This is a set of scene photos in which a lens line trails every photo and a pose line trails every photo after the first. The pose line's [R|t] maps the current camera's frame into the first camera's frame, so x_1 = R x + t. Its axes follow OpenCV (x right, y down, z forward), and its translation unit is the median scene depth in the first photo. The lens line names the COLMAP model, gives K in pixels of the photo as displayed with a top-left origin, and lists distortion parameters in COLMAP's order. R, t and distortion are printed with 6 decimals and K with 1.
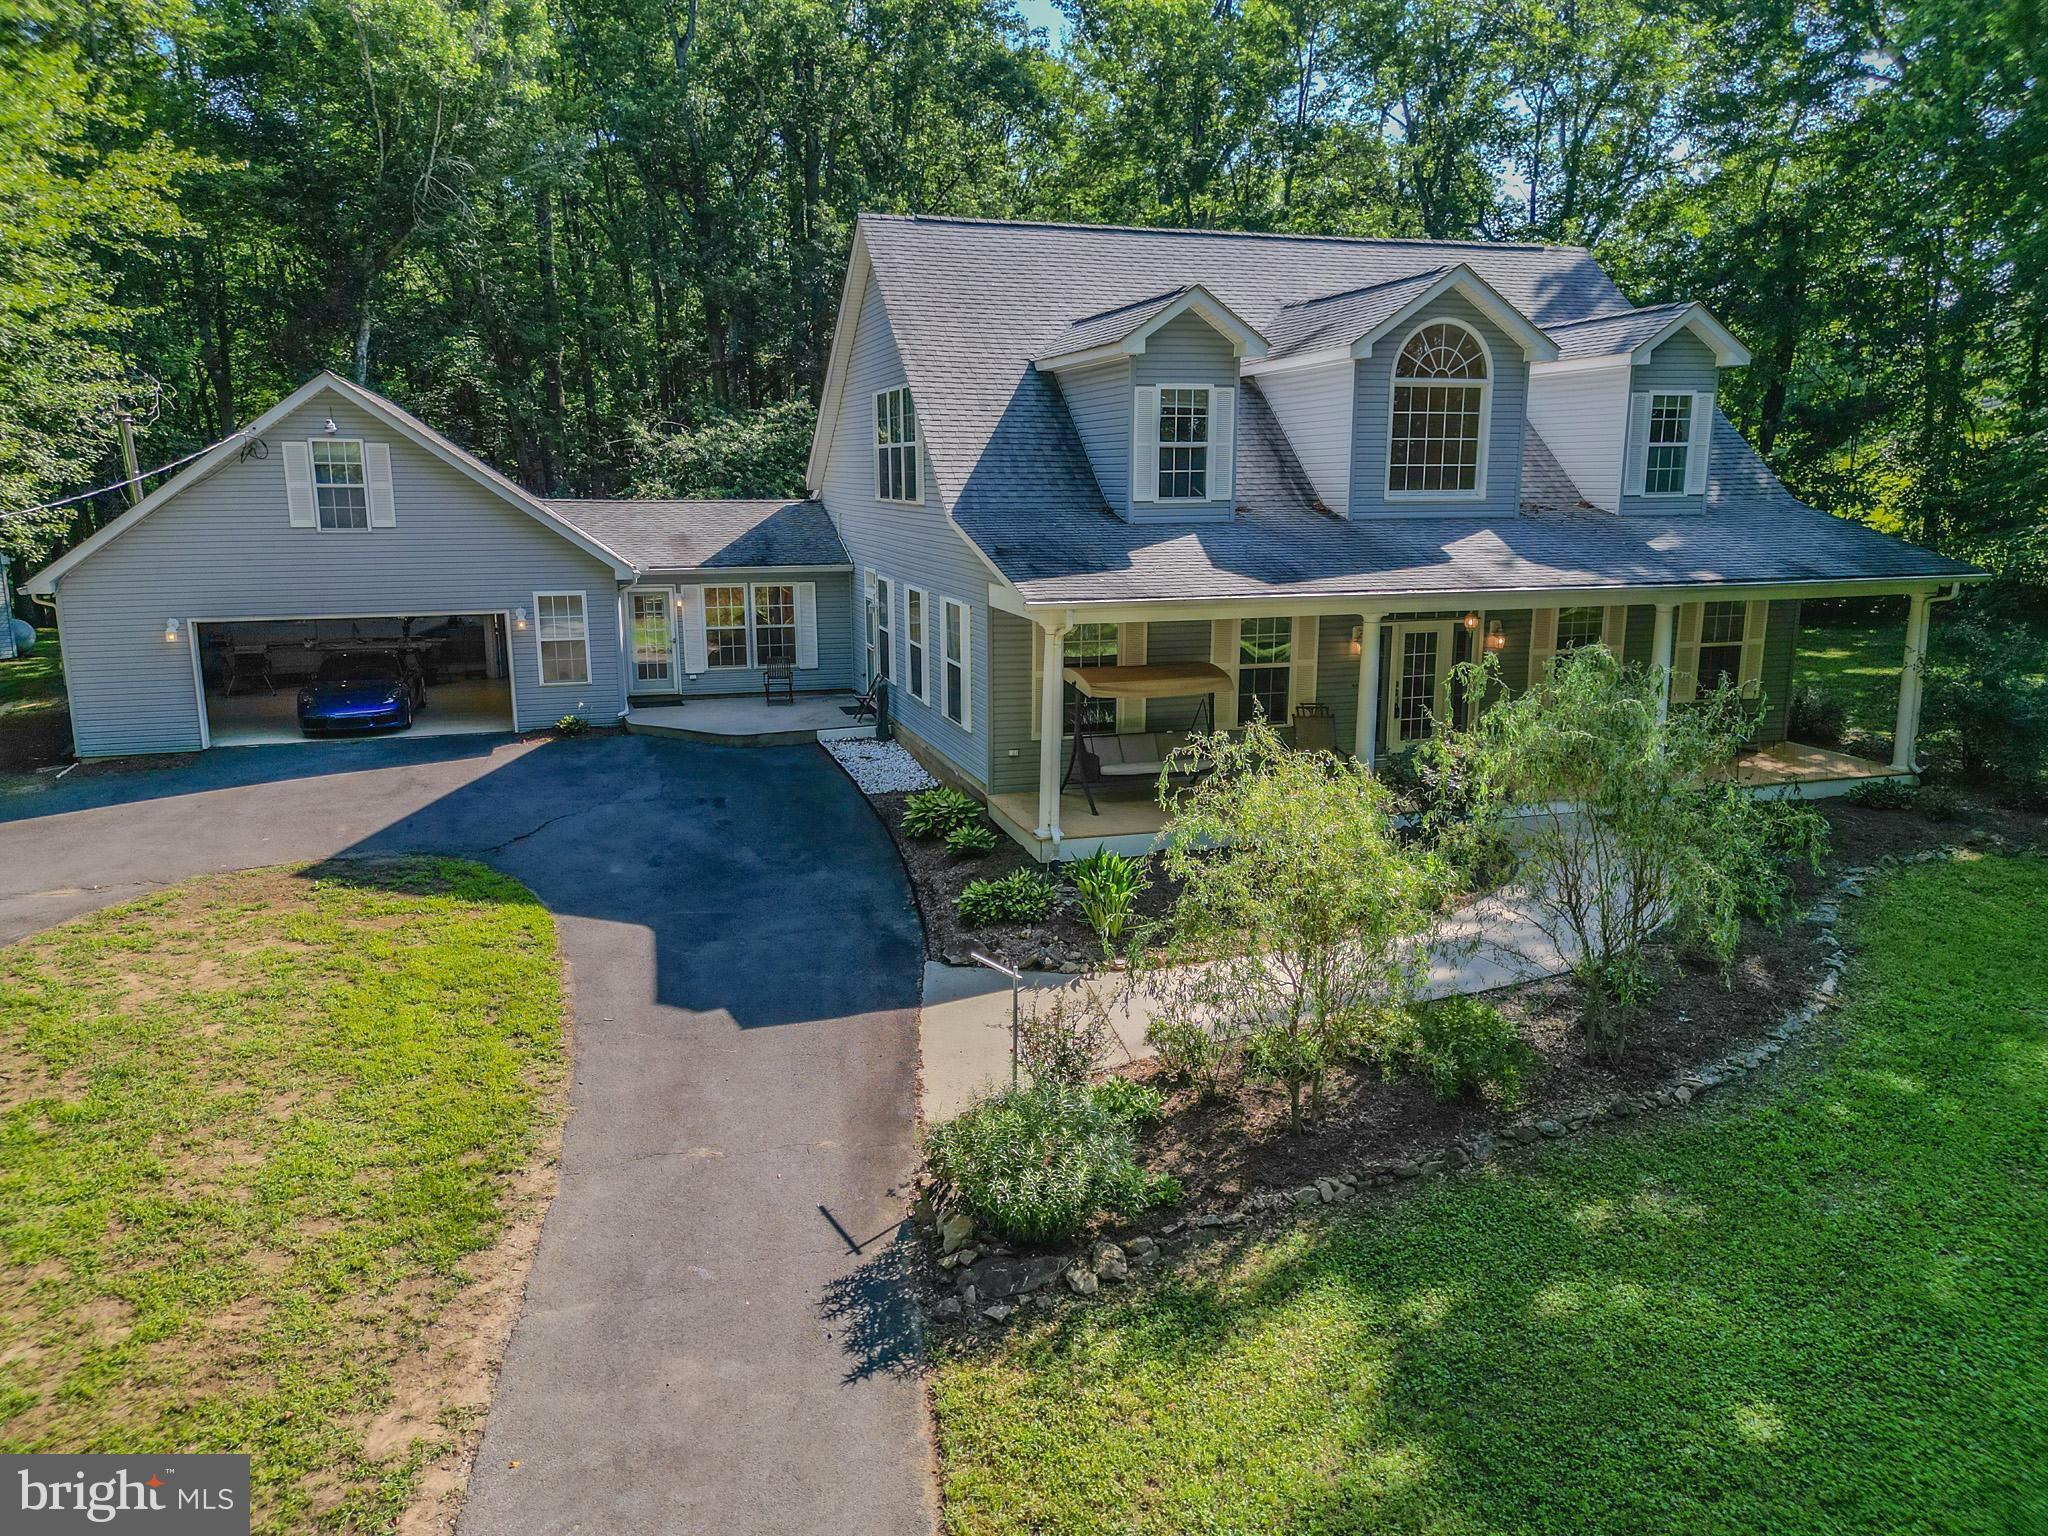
lens RADIAL K [[1435.2, 0, 1026.5], [0, 1435.2, 758.6], [0, 0, 1]] dist [0.053522, -0.019948]
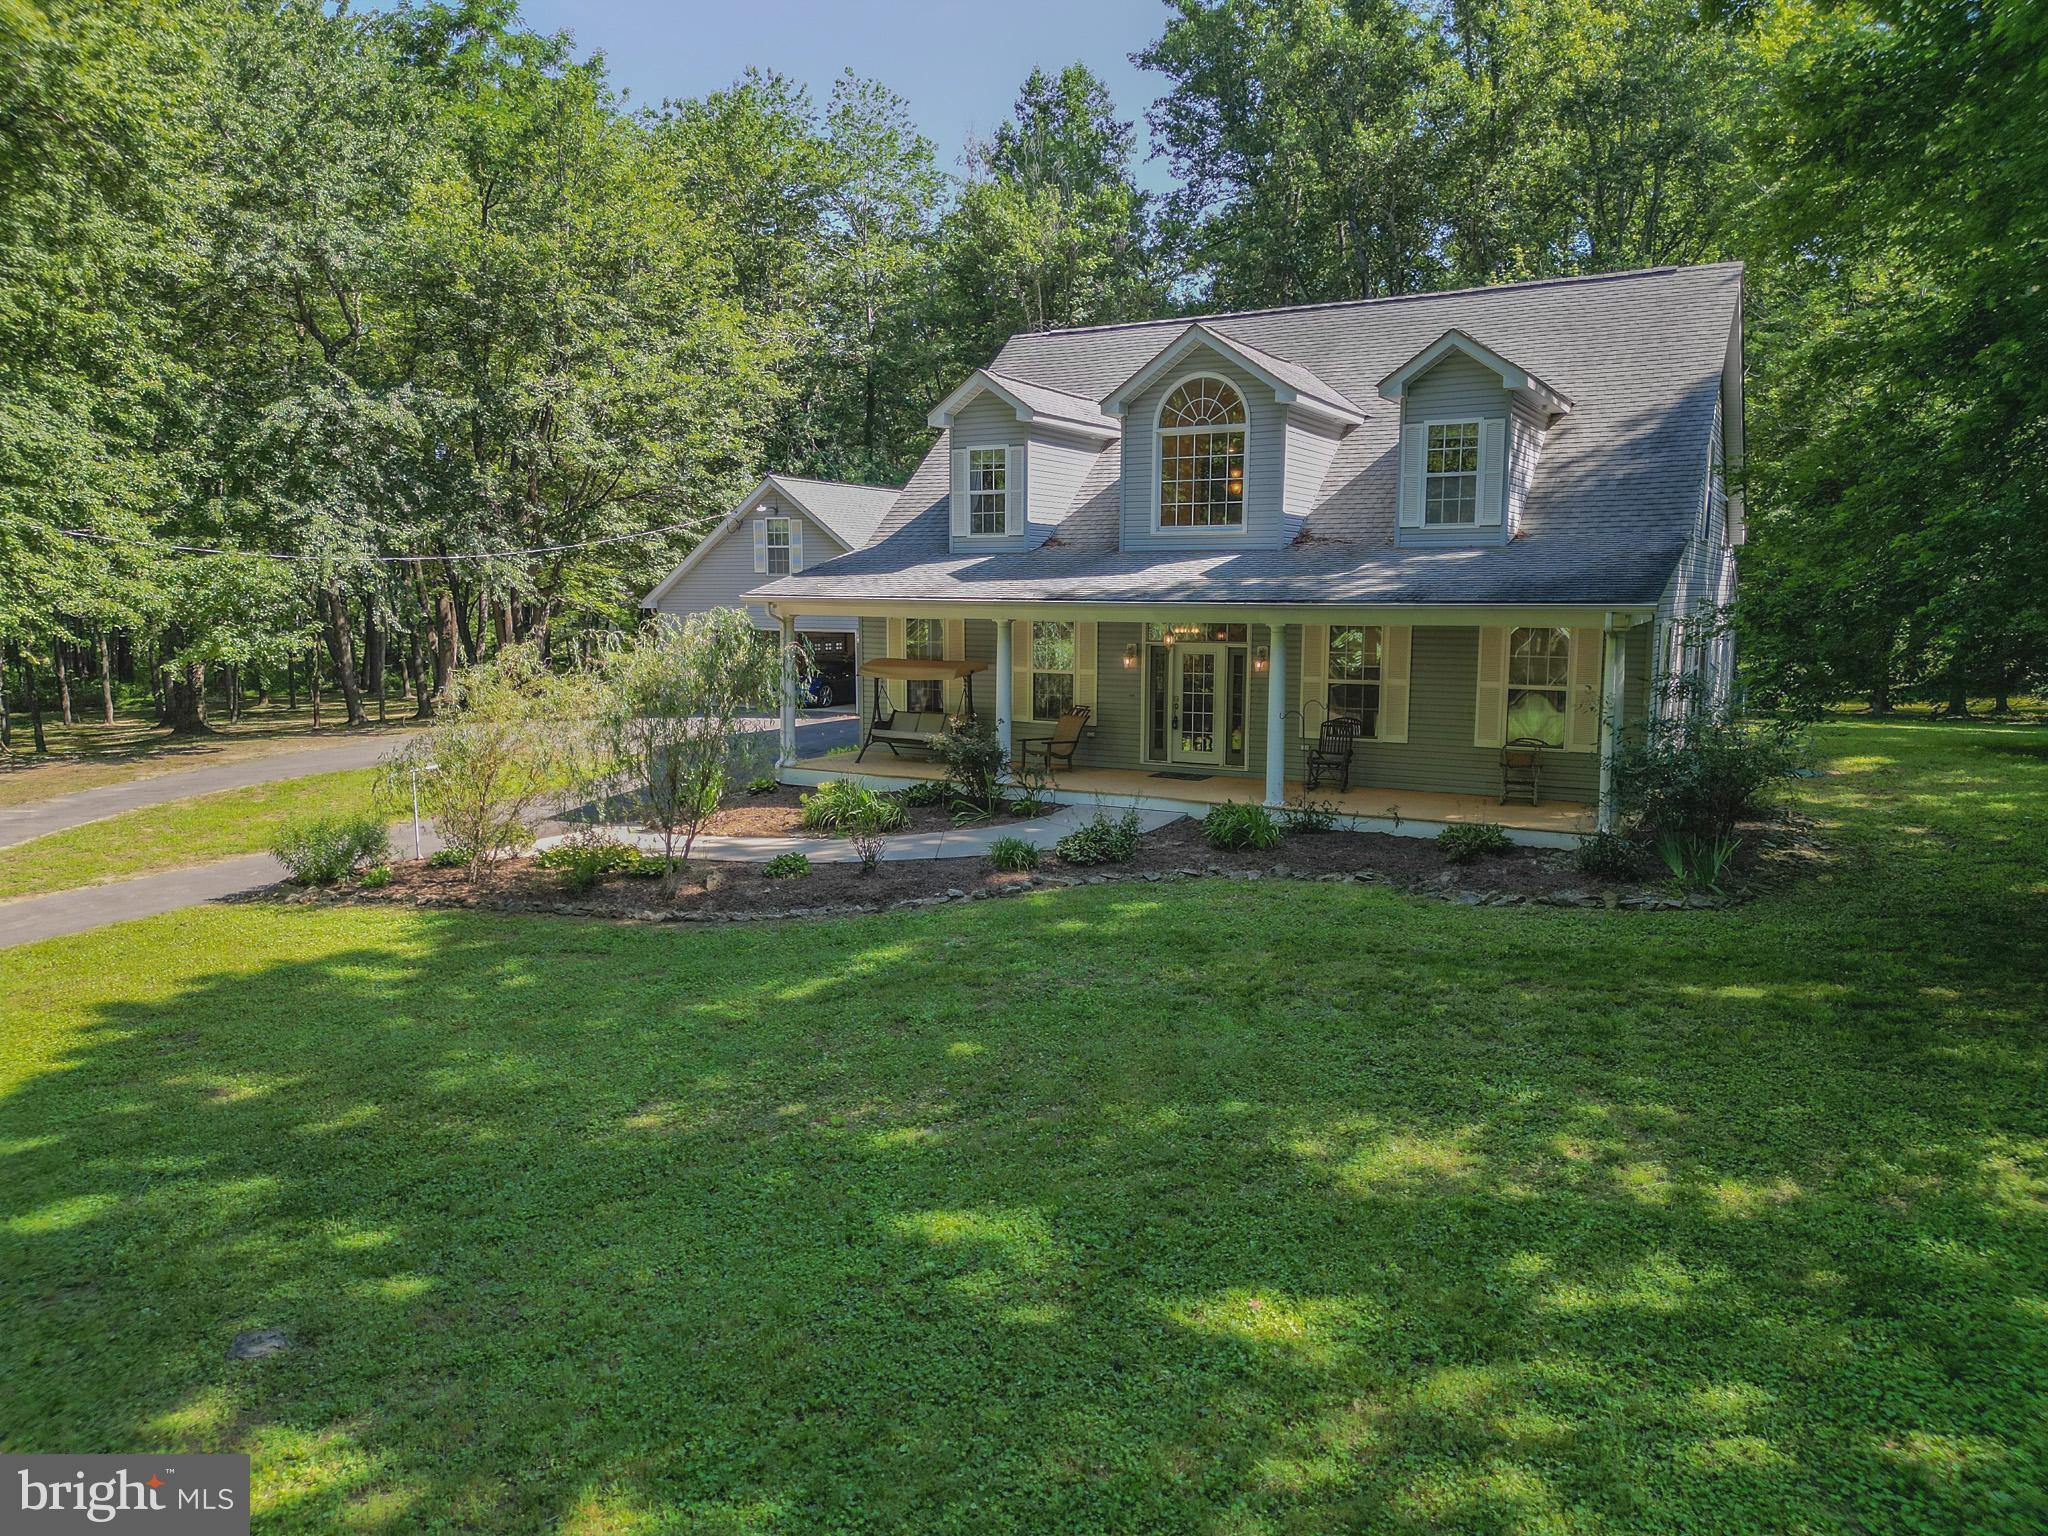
lens RADIAL K [[1435.2, 0, 1022.3], [0, 1435.2, 774.2], [0, 0, 1]] dist [0.053522, -0.019948]
pose [[0.690772, 0.096539, -0.716599, 1.012241], [-0.142448, 0.989794, -0.003970, 0.029514], [0.708903, 0.104821, 0.697474, 0.145972]]
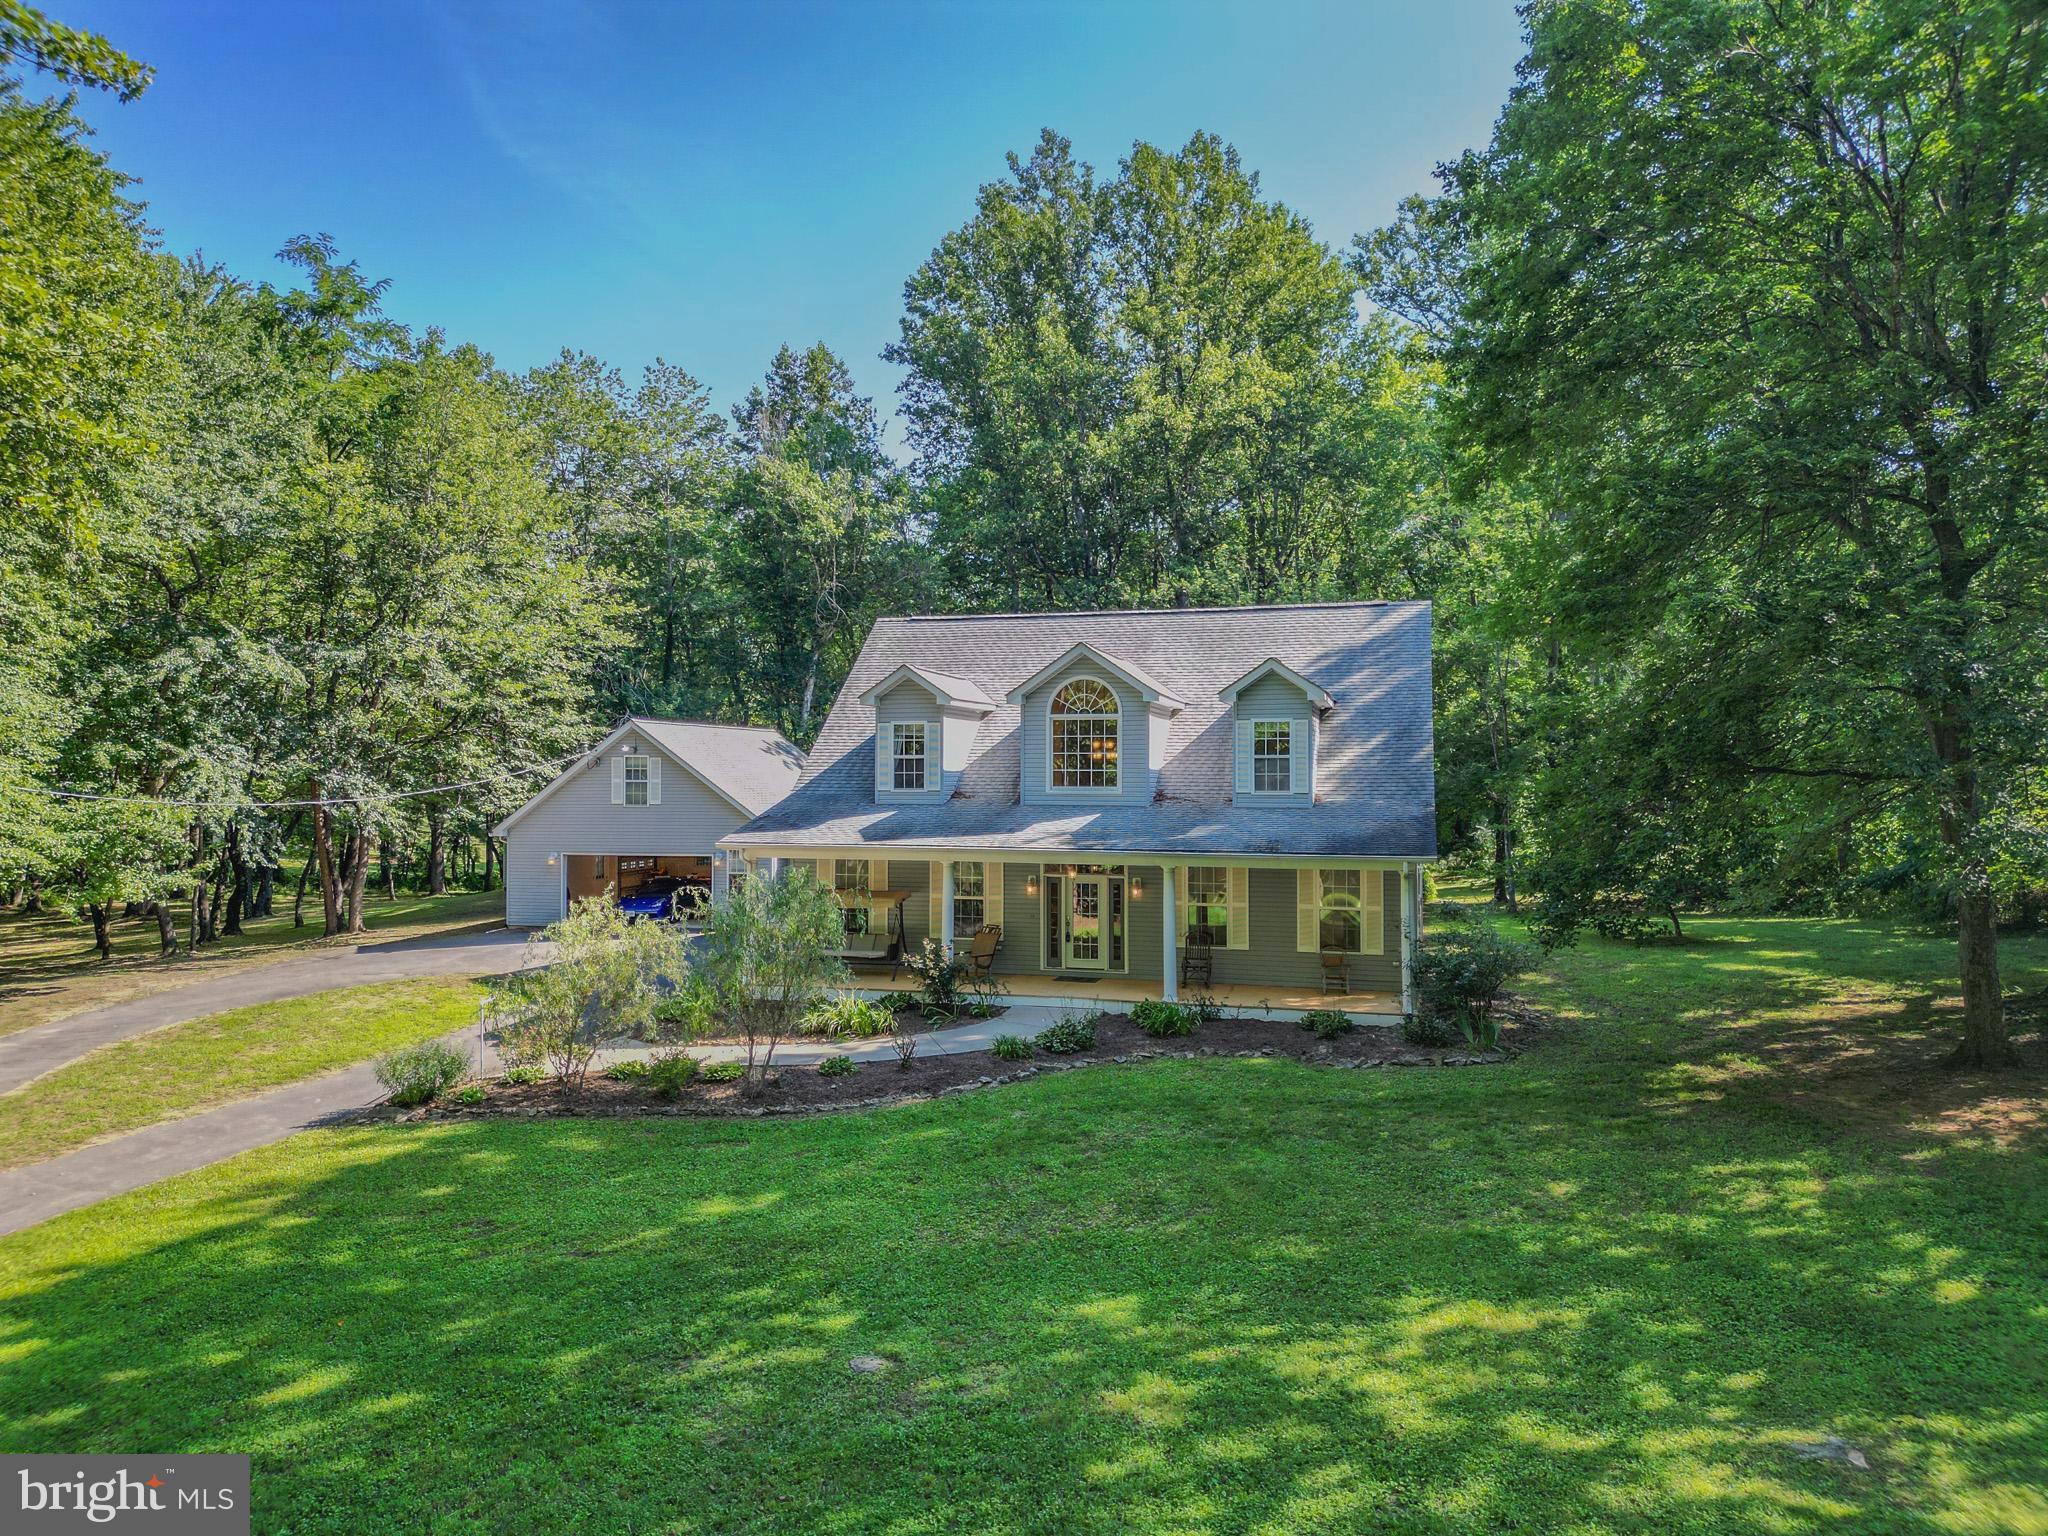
lens RADIAL K [[1435.2, 0, 1019.5], [0, 1435.2, 762.8], [0, 0, 1]] dist [0.053522, -0.019948]
pose [[0.848137, -0.000662, -0.529777, 1.010802], [-0.103897, 0.980372, -0.167557, 0.043371], [0.519489, 0.197153, 0.831421, -0.262169]]
